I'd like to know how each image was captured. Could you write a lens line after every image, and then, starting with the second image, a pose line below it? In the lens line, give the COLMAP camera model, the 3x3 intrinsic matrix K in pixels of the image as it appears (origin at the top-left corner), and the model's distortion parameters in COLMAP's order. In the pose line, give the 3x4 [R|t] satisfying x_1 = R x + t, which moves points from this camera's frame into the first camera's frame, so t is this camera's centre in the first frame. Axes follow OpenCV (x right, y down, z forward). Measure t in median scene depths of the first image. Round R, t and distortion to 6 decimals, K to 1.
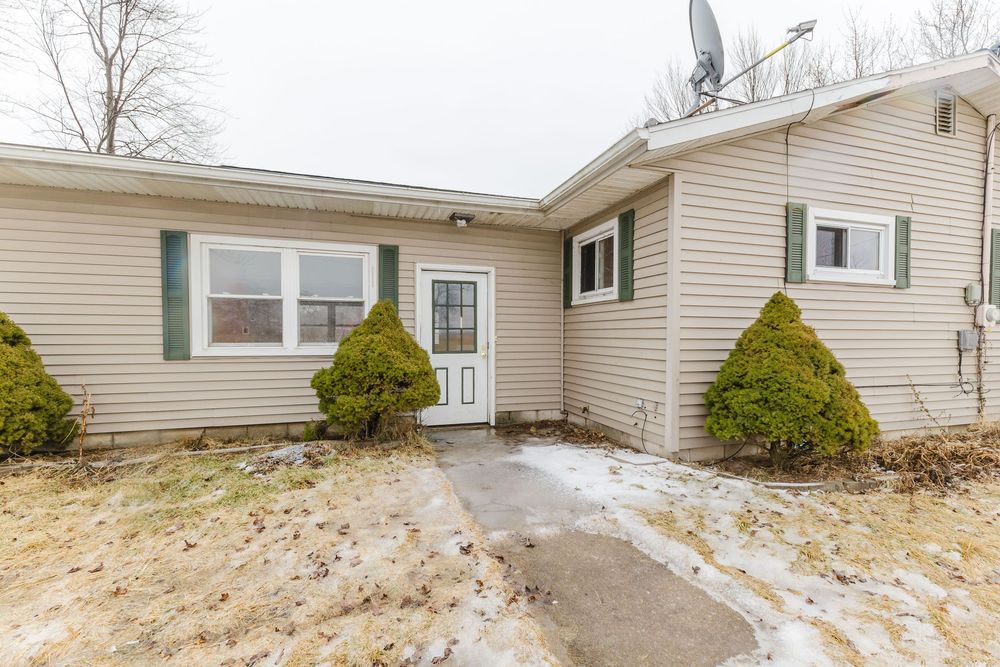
lens RADIAL K [[443.4, 0, 502.6], [0, 443.4, 337.1], [0, 0, 1]] dist [0.004331, -0.000674]
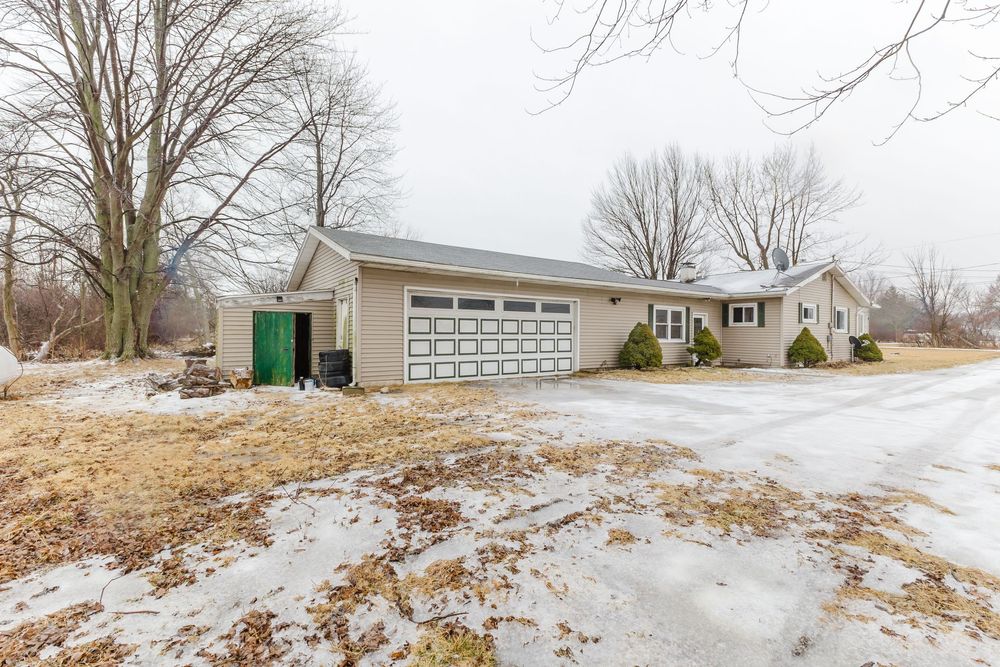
lens RADIAL K [[424.2, 0, 496.6], [0, 424.2, 330.0], [0, 0, 1]] dist [0.004419, 0.000351]
pose [[0.959174, 0.006526, 0.282741, -2.667262], [-0.003676, 0.999937, -0.010609, -0.013052], [-0.282793, 0.009136, 0.959138, -1.638284]]
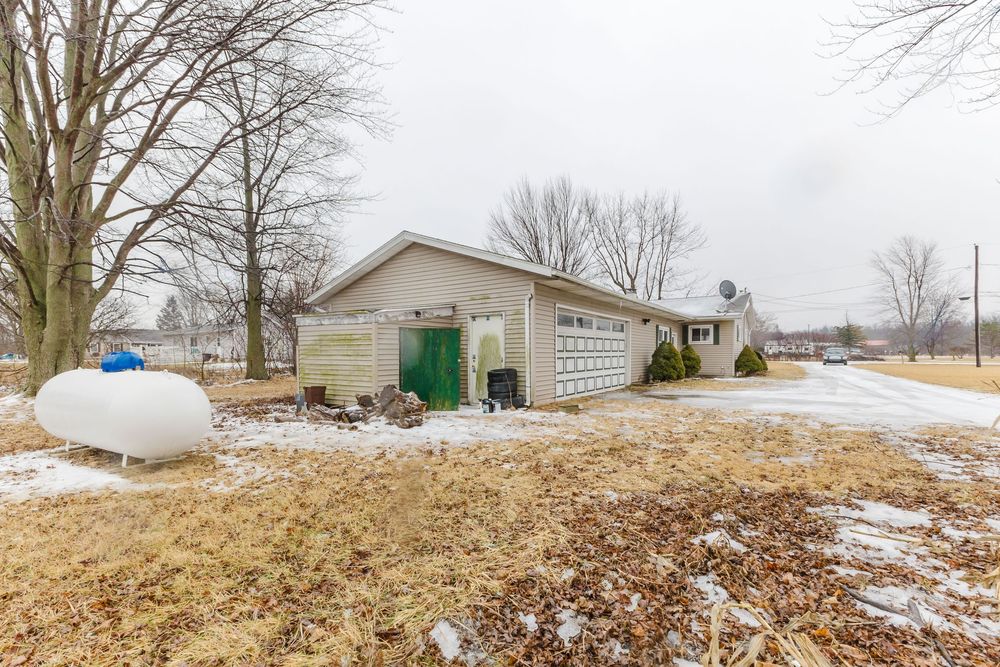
lens RADIAL K [[443.4, 0, 491.8], [0, 443.4, 355.9], [0, 0, 1]] dist [0.004331, -0.000674]
pose [[0.785734, -0.010292, 0.618479, -4.053675], [0.012765, 0.999918, 0.000422, 0.000810], [-0.618433, 0.007564, 0.785801, -1.033975]]
